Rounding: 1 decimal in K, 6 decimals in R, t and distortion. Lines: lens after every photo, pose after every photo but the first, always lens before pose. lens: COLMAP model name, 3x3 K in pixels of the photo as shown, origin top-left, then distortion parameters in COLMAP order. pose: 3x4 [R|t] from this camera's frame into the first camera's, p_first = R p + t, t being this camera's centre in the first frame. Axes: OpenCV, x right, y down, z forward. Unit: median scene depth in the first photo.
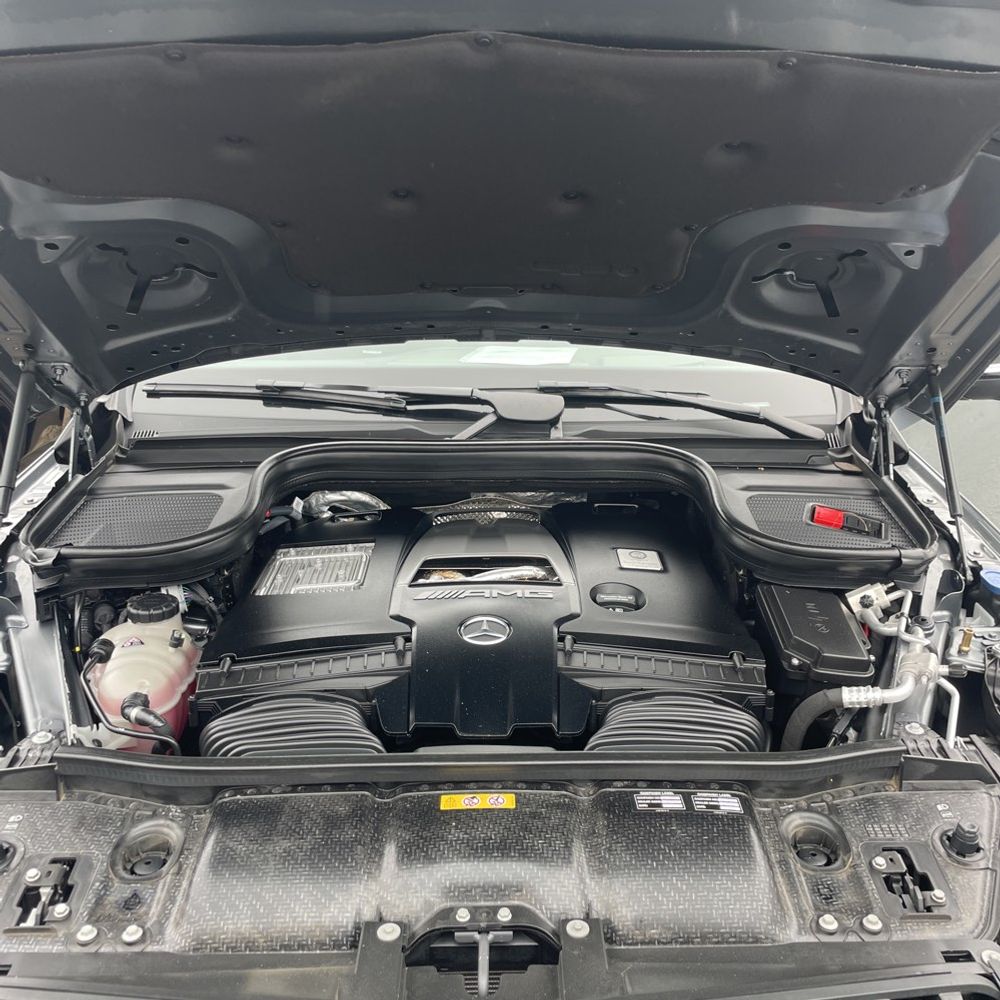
lens RADIAL K [[998.0, 0, 507.7], [0, 998.0, 482.9], [0, 0, 1]] dist [0.086524, -0.113160]
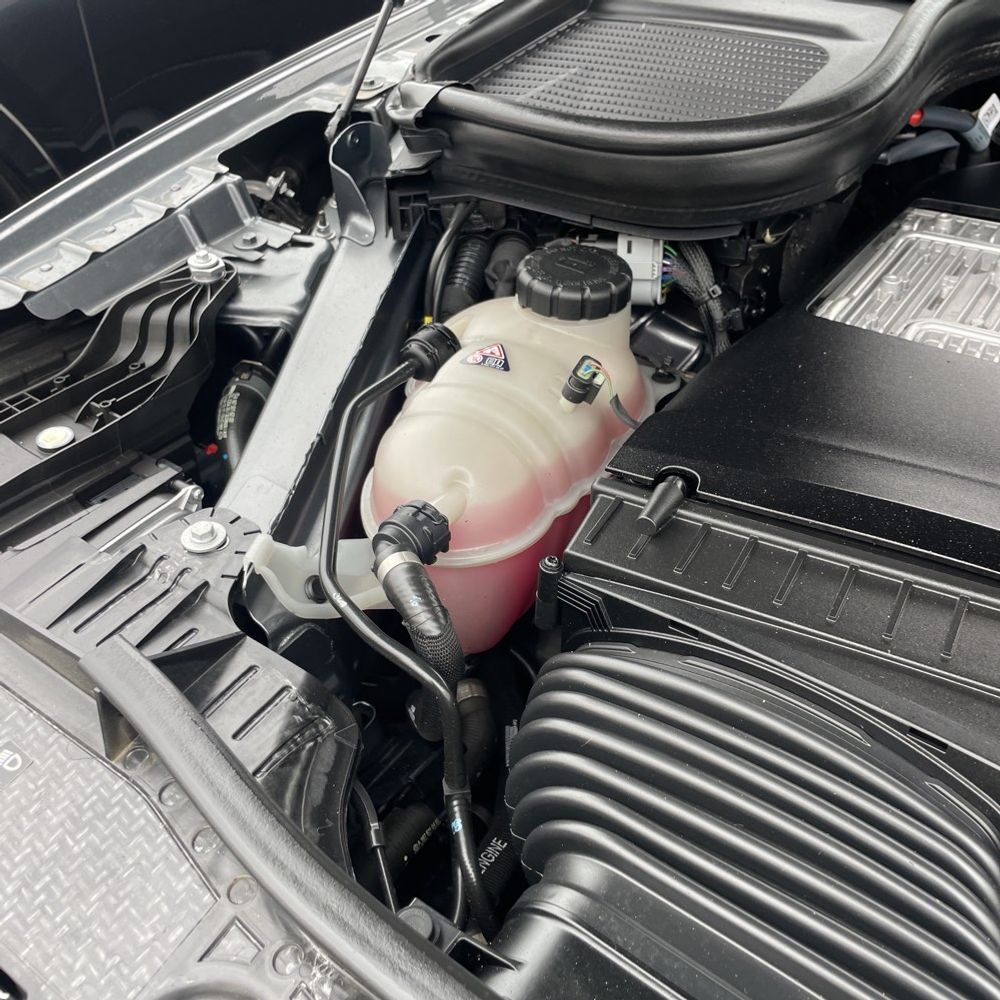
lens RADIAL K [[998.0, 0, 507.7], [0, 998.0, 482.9], [0, 0, 1]] dist [0.086524, -0.113160]
pose [[0.806857, 0.373418, -0.457756, -0.141343], [-0.187255, 0.896585, 0.401335, 0.034145], [0.560283, -0.238103, 0.793341, 0.594351]]
